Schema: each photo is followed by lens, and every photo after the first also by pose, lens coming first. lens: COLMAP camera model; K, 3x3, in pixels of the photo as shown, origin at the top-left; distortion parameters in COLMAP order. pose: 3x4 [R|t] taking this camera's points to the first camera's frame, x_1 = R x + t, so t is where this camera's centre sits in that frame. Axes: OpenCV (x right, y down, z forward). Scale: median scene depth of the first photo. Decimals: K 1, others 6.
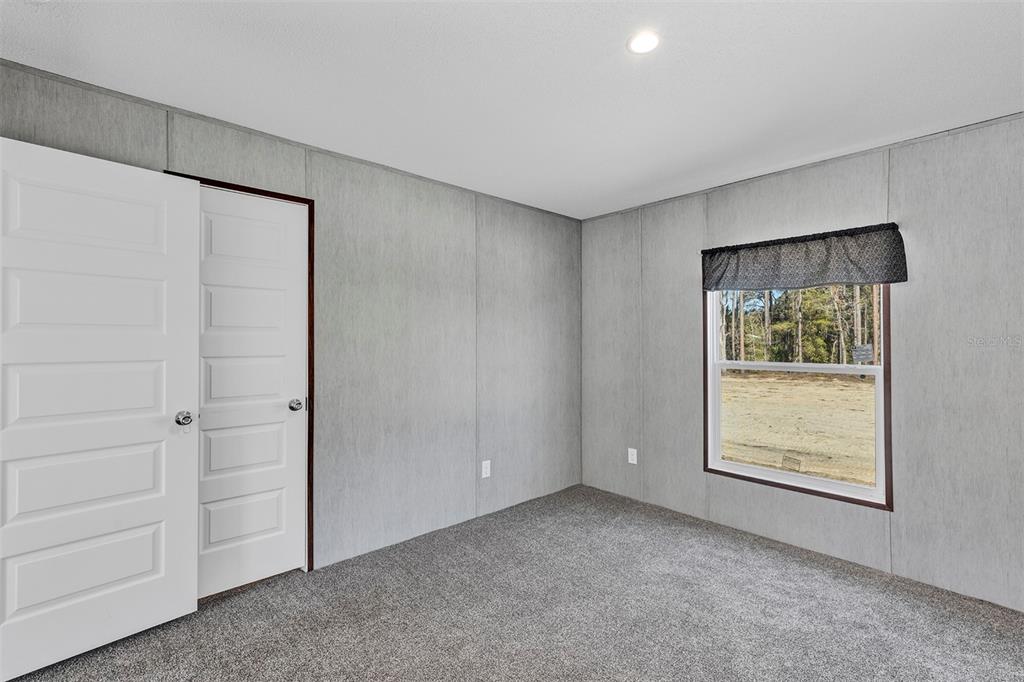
lens RADIAL K [[472.4, 0, 512.0], [0, 472.4, 341.0], [0, 0, 1]] dist [0.002337, 0.000750]
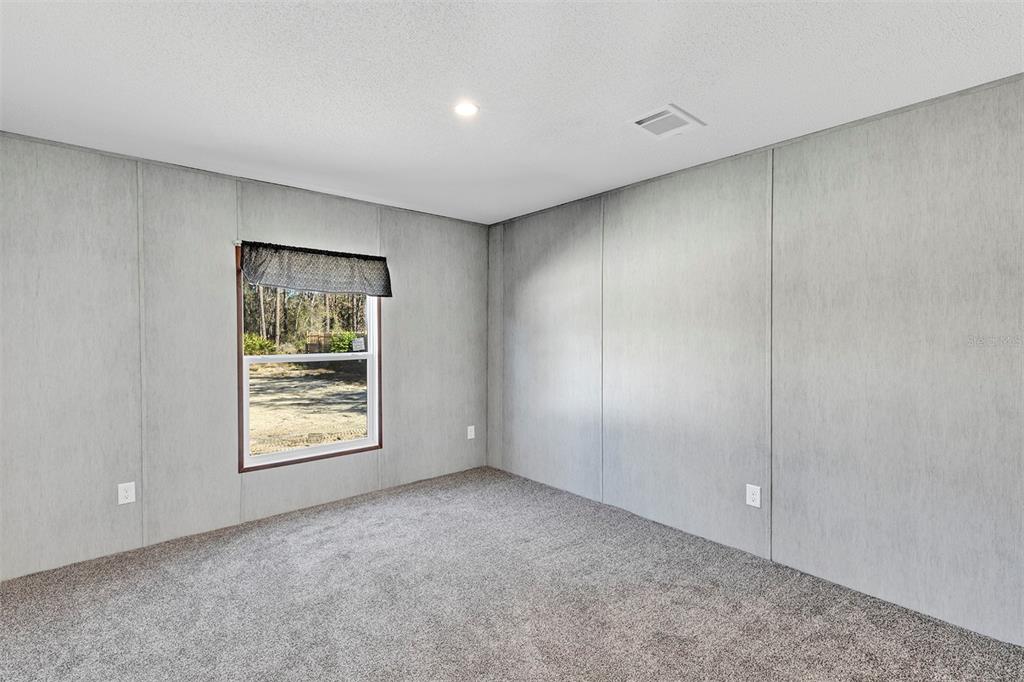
lens RADIAL K [[472.4, 0, 512.0], [0, 472.4, 341.0], [0, 0, 1]] dist [0.002337, 0.000750]
pose [[0.005568, -0.015926, 0.999858, -0.616144], [0.004129, 0.999865, 0.015903, -0.003686], [-0.999976, 0.004040, 0.005633, 0.510868]]
